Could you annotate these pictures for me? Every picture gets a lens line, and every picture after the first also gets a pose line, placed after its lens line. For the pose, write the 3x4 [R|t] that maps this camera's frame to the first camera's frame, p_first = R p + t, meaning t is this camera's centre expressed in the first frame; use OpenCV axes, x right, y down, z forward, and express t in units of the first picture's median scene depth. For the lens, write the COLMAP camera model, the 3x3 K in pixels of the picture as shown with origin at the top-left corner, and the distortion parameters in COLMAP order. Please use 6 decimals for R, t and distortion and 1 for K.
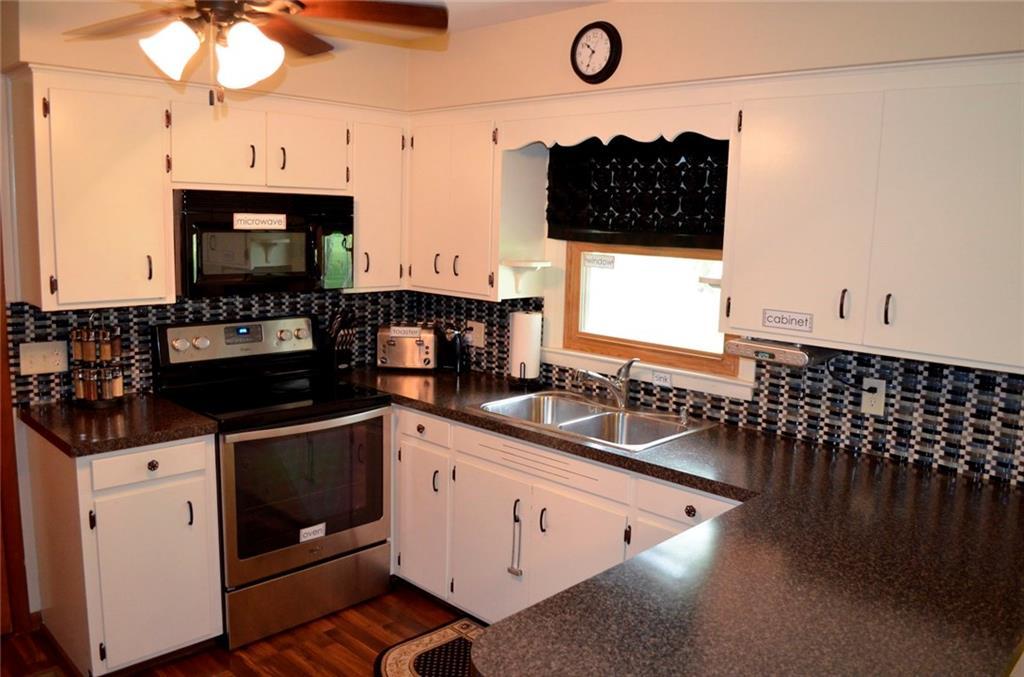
lens RADIAL K [[811.1, 0, 512.0], [0, 811.1, 338.5], [0, 0, 1]] dist [-0.078040, 0.001711]
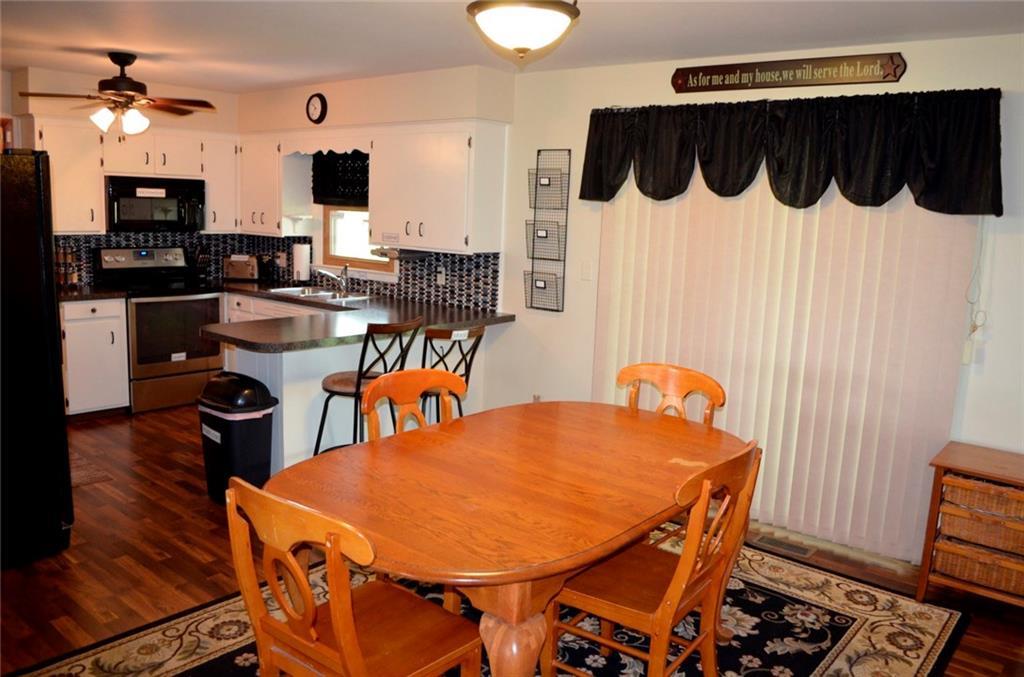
lens RADIAL K [[811.1, 0, 512.0], [0, 811.1, 338.5], [0, 0, 1]] dist [-0.078040, 0.001711]
pose [[0.997511, -0.000081, 0.070507, 0.401777], [-0.000914, 0.999900, 0.014083, 0.170482], [-0.070501, -0.014112, 0.997412, -0.934930]]
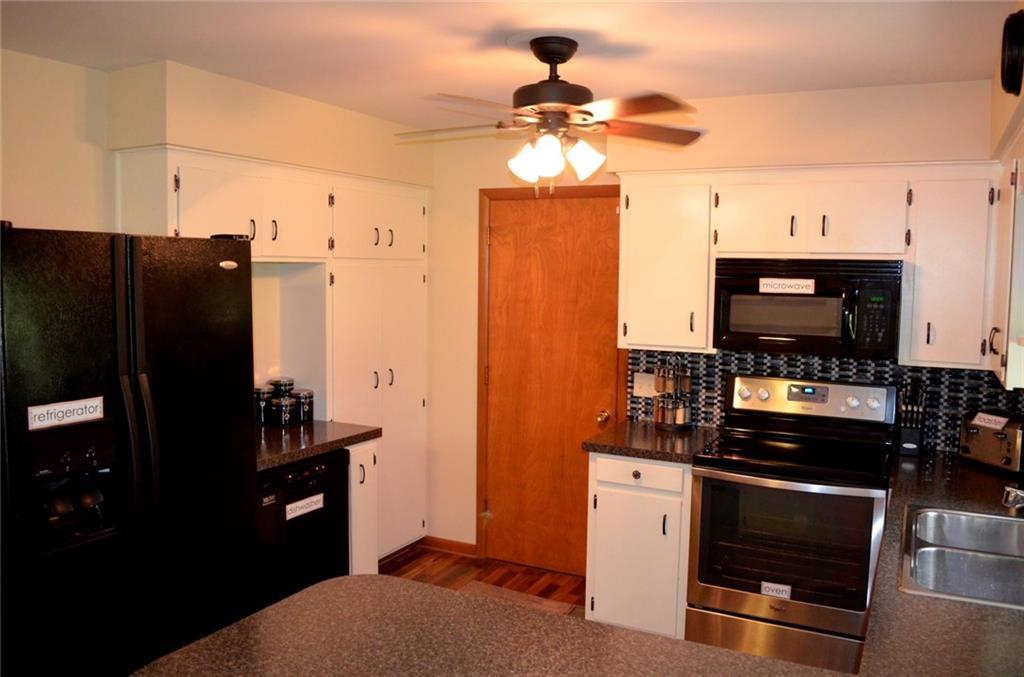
lens RADIAL K [[811.1, 0, 512.0], [0, 811.1, 338.5], [0, 0, 1]] dist [-0.078040, 0.001711]
pose [[0.294117, 0.056539, -0.954096, 0.592458], [-0.150041, 0.988603, 0.012331, -0.033936], [0.943919, 0.139527, 0.299248, 0.339019]]
